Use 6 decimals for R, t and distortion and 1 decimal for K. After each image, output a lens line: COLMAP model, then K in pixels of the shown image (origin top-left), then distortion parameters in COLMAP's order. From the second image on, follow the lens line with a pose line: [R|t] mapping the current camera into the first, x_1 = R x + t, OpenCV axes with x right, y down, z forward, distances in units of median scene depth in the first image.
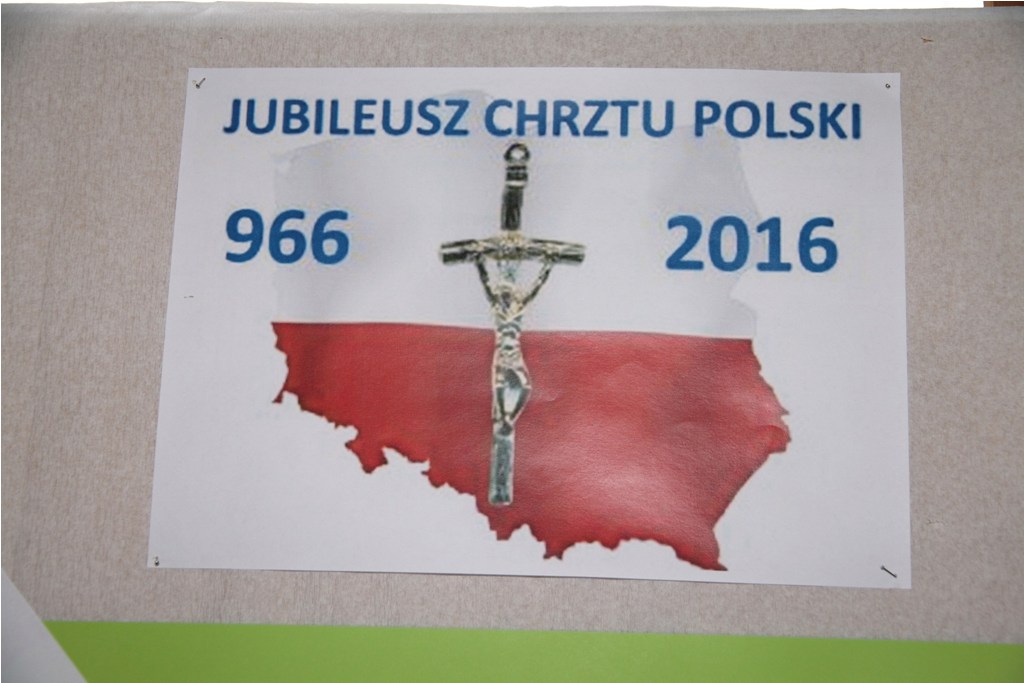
lens RADIAL K [[1673.0, 0, 512.5], [0, 1673.0, 342.7], [0, 0, 1]] dist [0.221174, 0.000000]
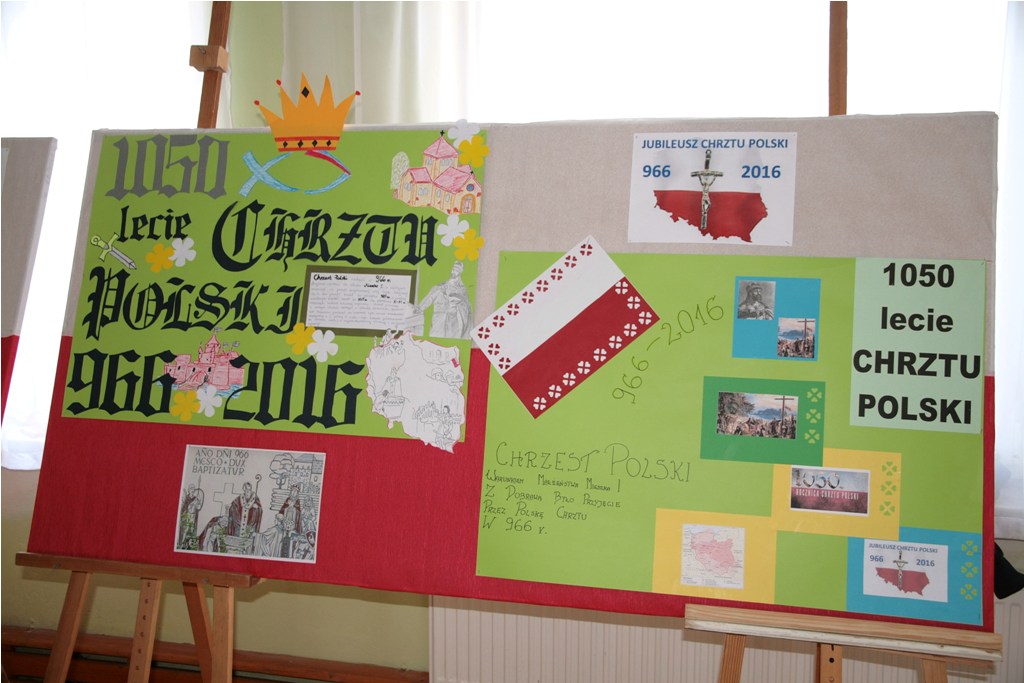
lens RADIAL K [[999.4, 0, 509.4], [0, 999.4, 339.0], [0, 0, 1]] dist [0.055976, 0.000000]
pose [[0.987209, 0.018385, -0.158366, -0.090013], [0.001441, 0.992259, 0.124175, 0.050897], [0.159423, -0.122815, 0.979541, -1.805743]]
